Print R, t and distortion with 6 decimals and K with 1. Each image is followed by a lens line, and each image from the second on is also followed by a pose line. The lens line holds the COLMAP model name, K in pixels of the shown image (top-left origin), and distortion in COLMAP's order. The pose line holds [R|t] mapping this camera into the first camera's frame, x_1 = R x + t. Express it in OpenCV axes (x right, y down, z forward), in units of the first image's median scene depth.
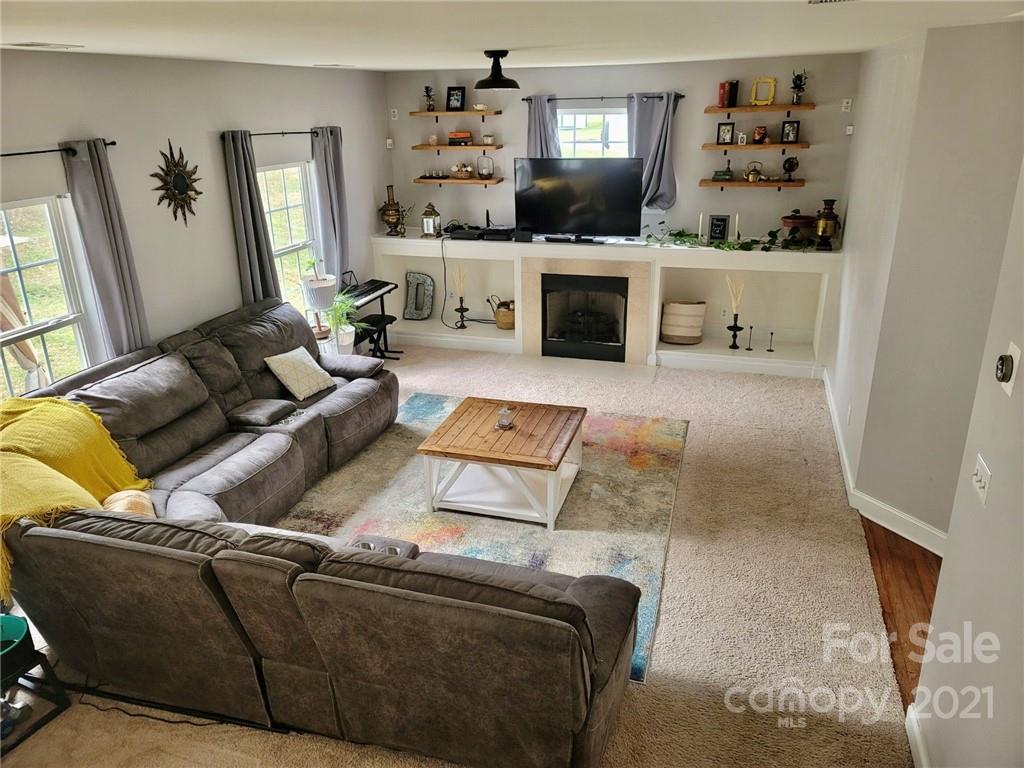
lens RADIAL K [[766.8, 0, 512.0], [0, 766.8, 384.0], [0, 0, 1]] dist [0.078117, -0.073148]
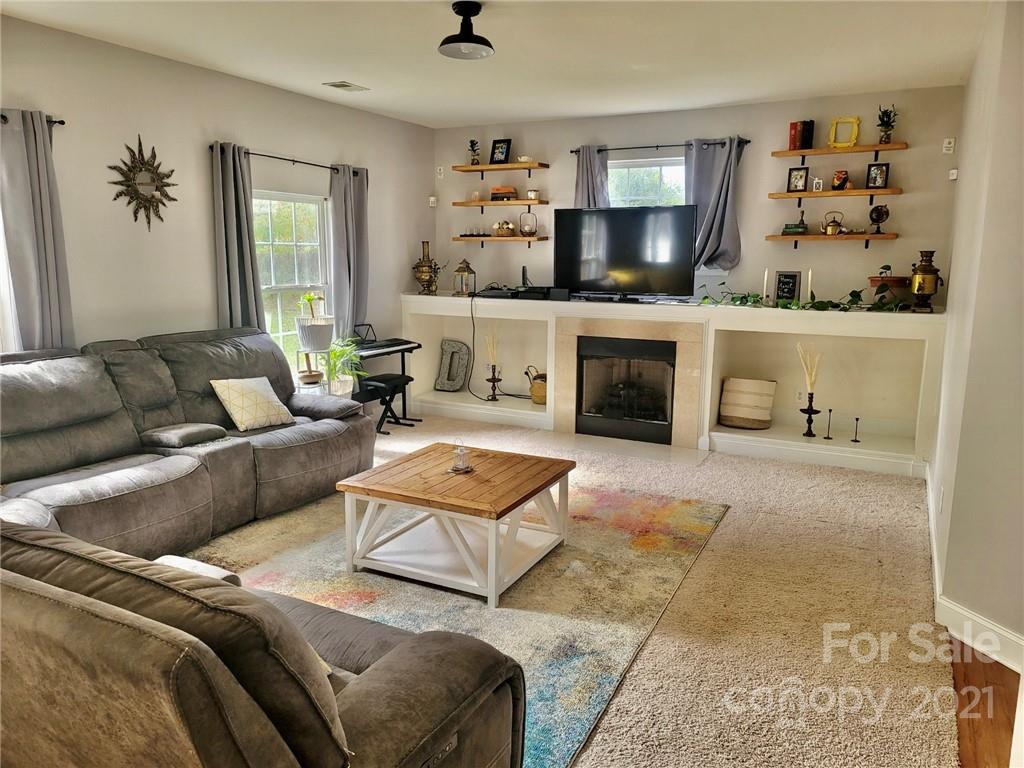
lens RADIAL K [[766.8, 0, 512.0], [0, 766.8, 384.0], [0, 0, 1]] dist [0.078117, -0.073148]
pose [[0.984704, 0.056030, -0.164980, 0.122825], [-0.085227, 0.980764, -0.175607, 0.075046], [0.151967, 0.186982, 0.970538, 0.172105]]
